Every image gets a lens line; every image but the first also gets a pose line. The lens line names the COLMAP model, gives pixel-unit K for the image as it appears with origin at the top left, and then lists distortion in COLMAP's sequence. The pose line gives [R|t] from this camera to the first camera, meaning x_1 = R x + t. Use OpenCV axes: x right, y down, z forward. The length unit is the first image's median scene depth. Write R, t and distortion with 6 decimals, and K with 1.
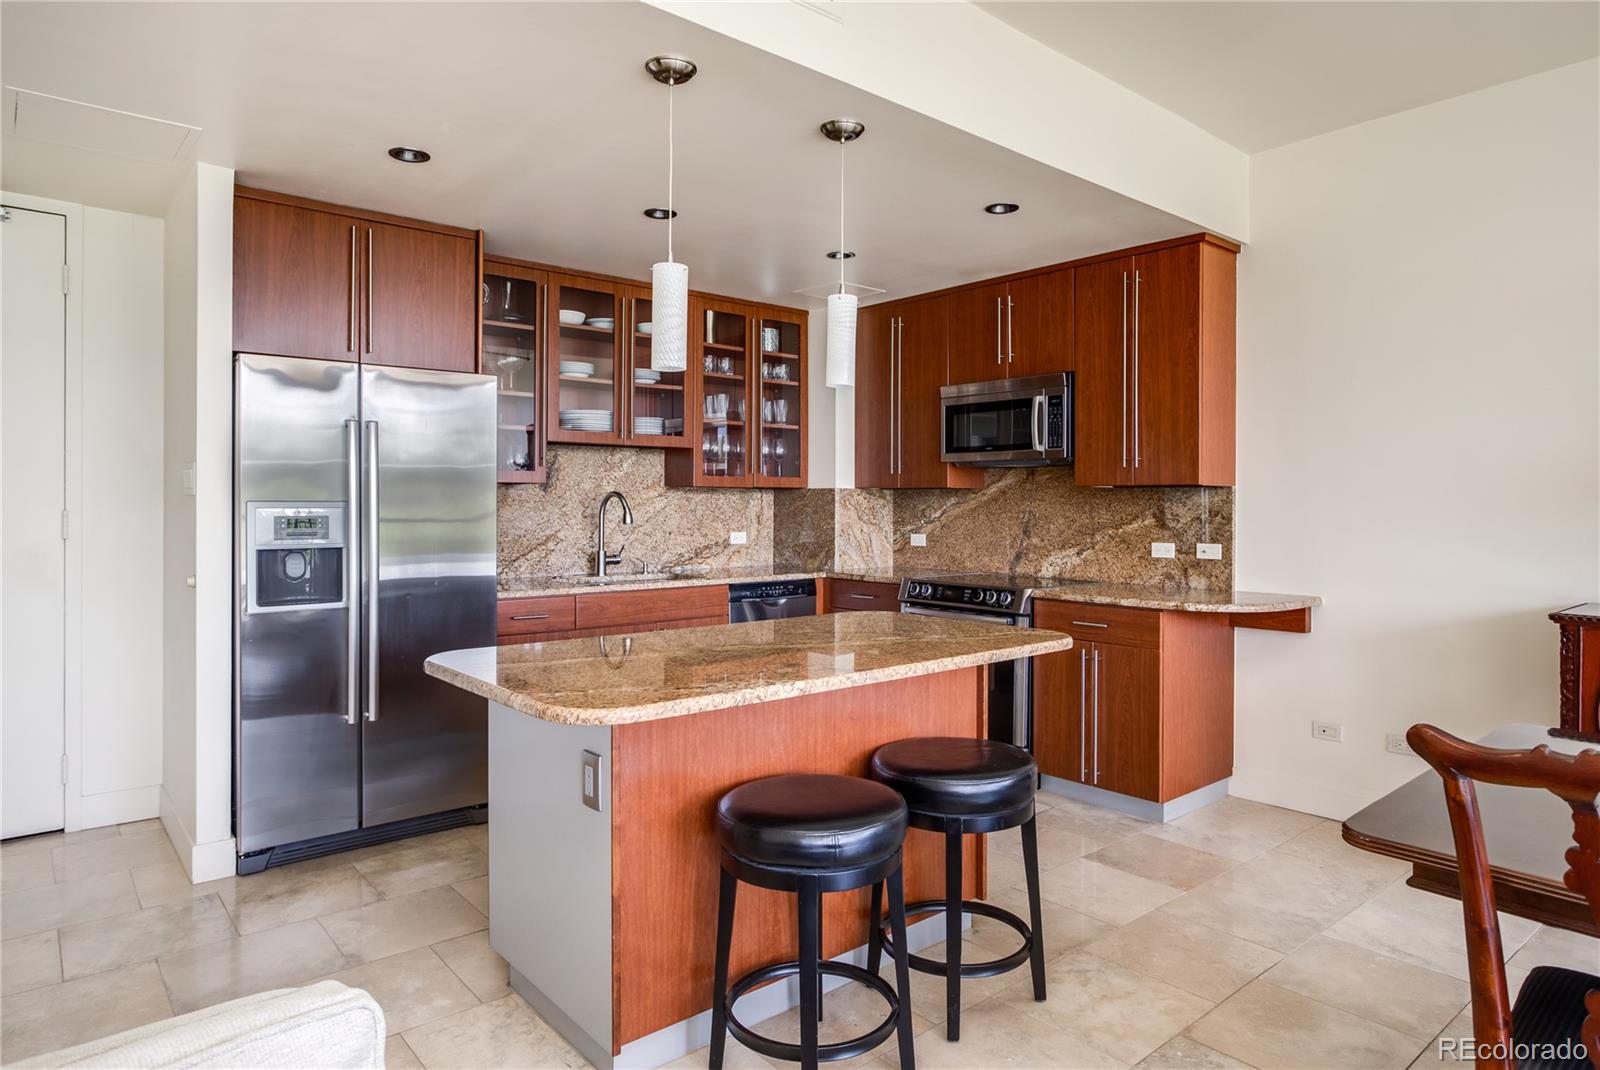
lens RADIAL K [[946.7, 0, 785.6], [0, 946.7, 505.6], [0, 0, 1]] dist [-0.017963, 0.005703]
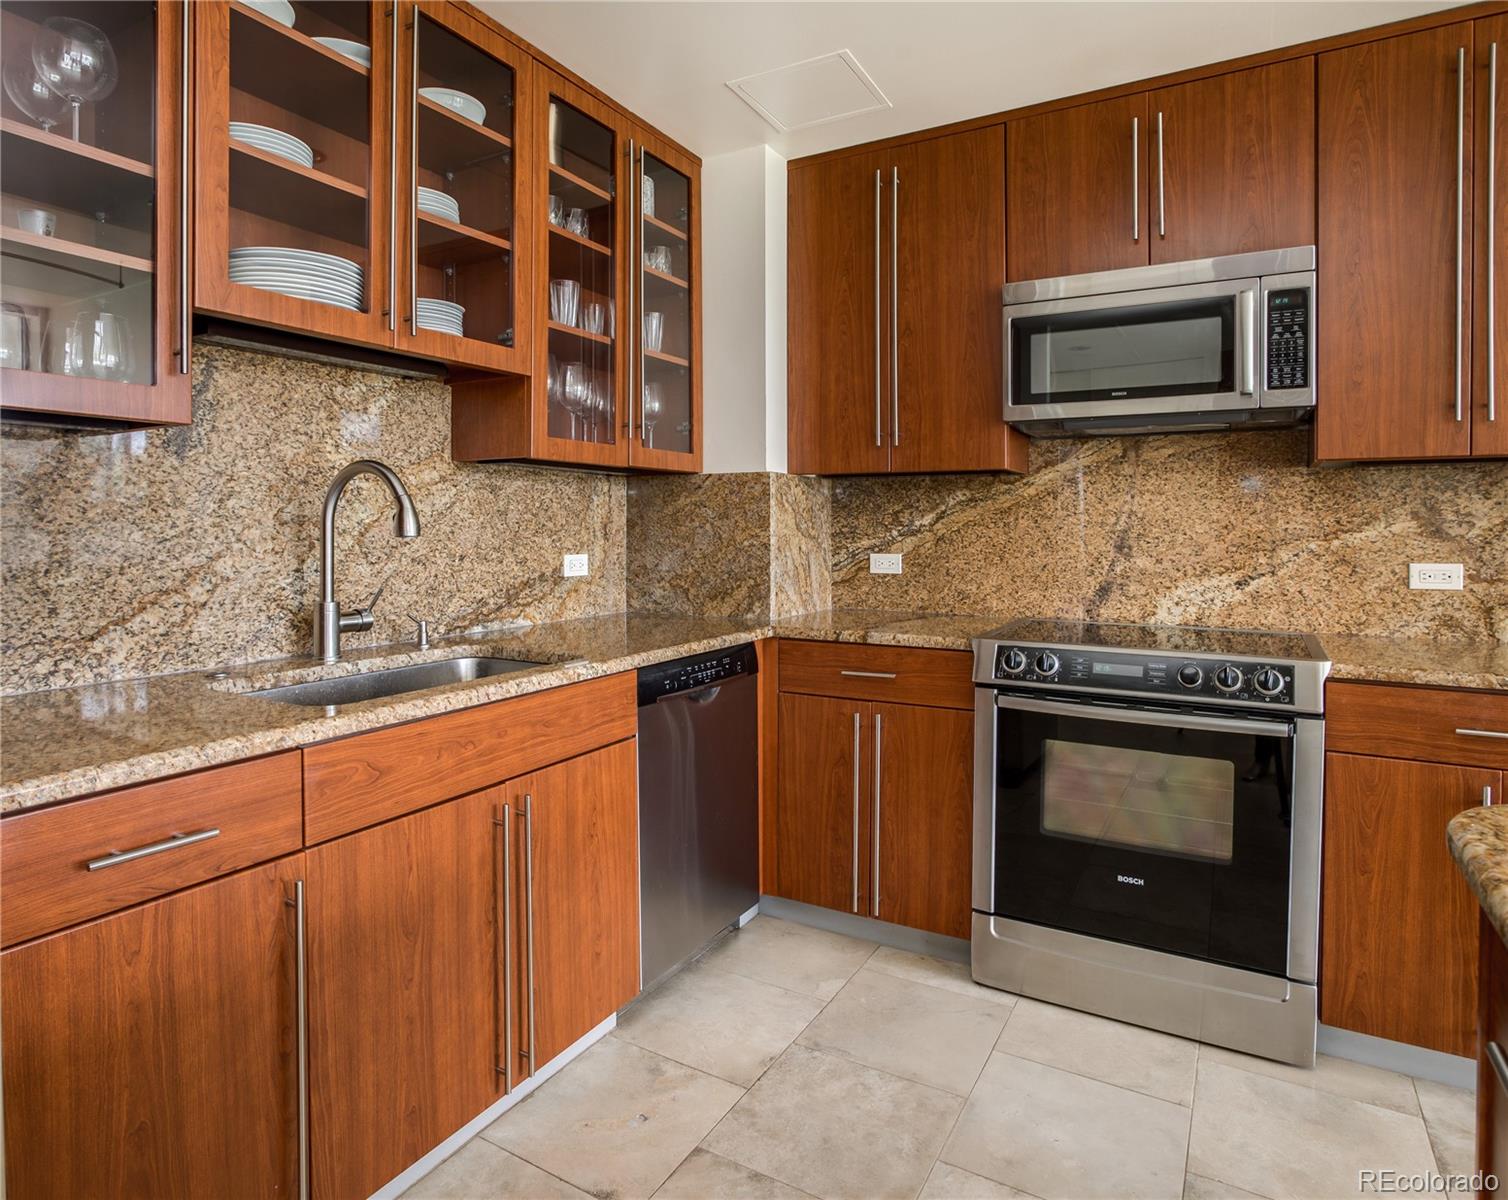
lens RADIAL K [[888.5, 0, 710.9], [0, 888.5, 535.5], [0, 0, 1]] dist [-0.037569, 0.014896]
pose [[0.944261, -0.005436, 0.329154, -0.175320], [0.002651, 0.999957, 0.008910, 0.016001], [-0.329188, -0.007540, 0.944234, 0.613476]]
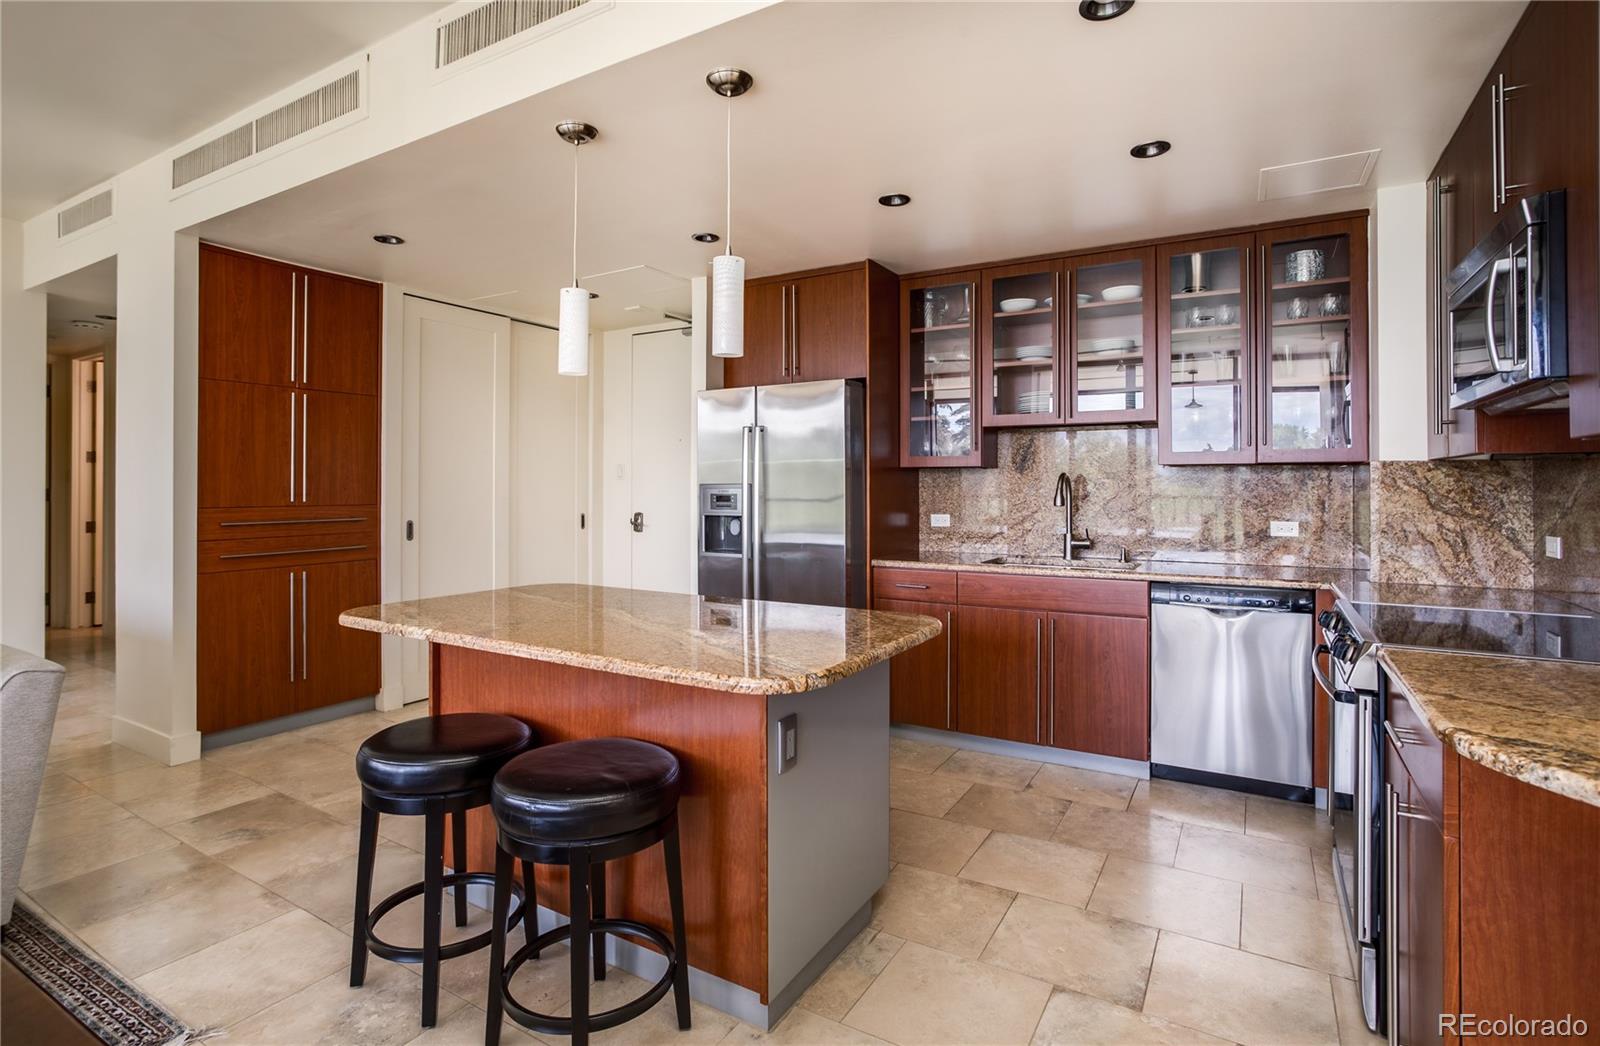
lens RADIAL K [[783.2, 0, 806.8], [0, 783.2, 479.2], [0, 0, 1]] dist [-0.031408, 0.001404]
pose [[0.342019, -0.011997, -0.939616, 0.506474], [-0.002123, 0.999906, -0.013540, 0.003281], [0.939691, 0.006625, 0.341962, 0.506288]]
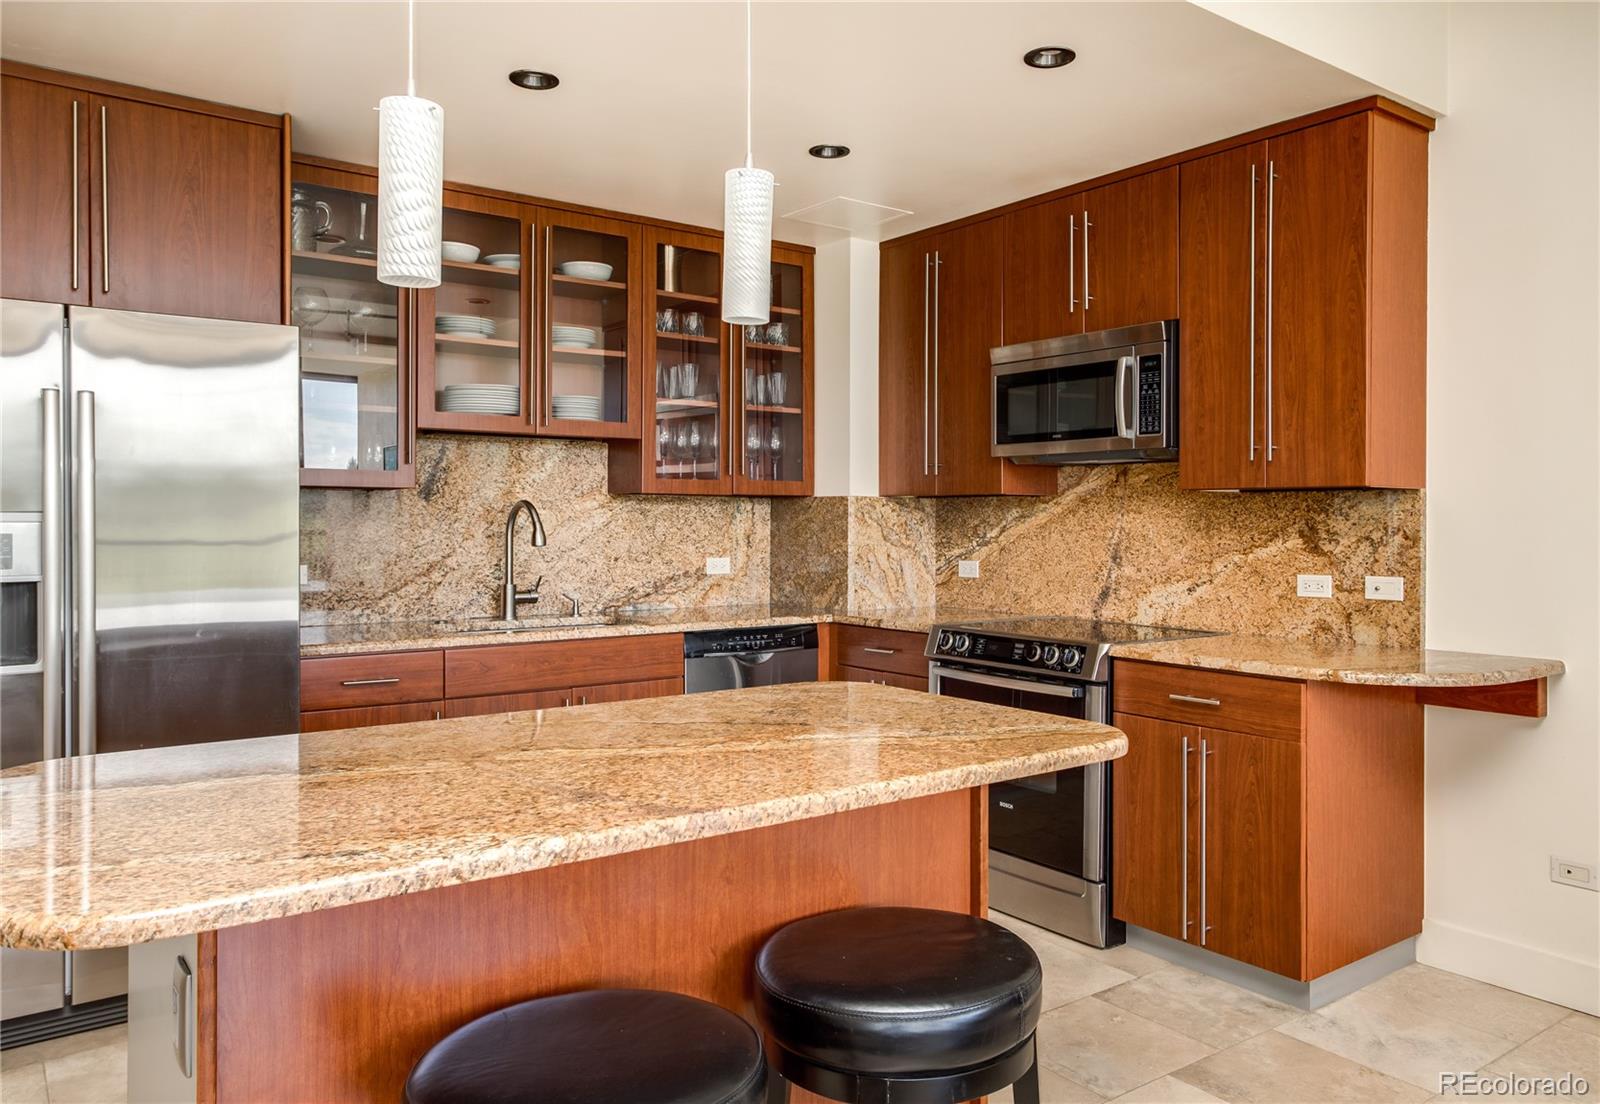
lens RADIAL K [[1153.3, 0, 821.3], [0, 1153.3, 524.3], [0, 0, 1]] dist [-0.001192, 0.014216]
pose [[0.998585, -0.000585, -0.053172, 0.091251], [0.000571, 1.000000, -0.000280, 0.003590], [0.053172, 0.000249, 0.998585, 0.161528]]
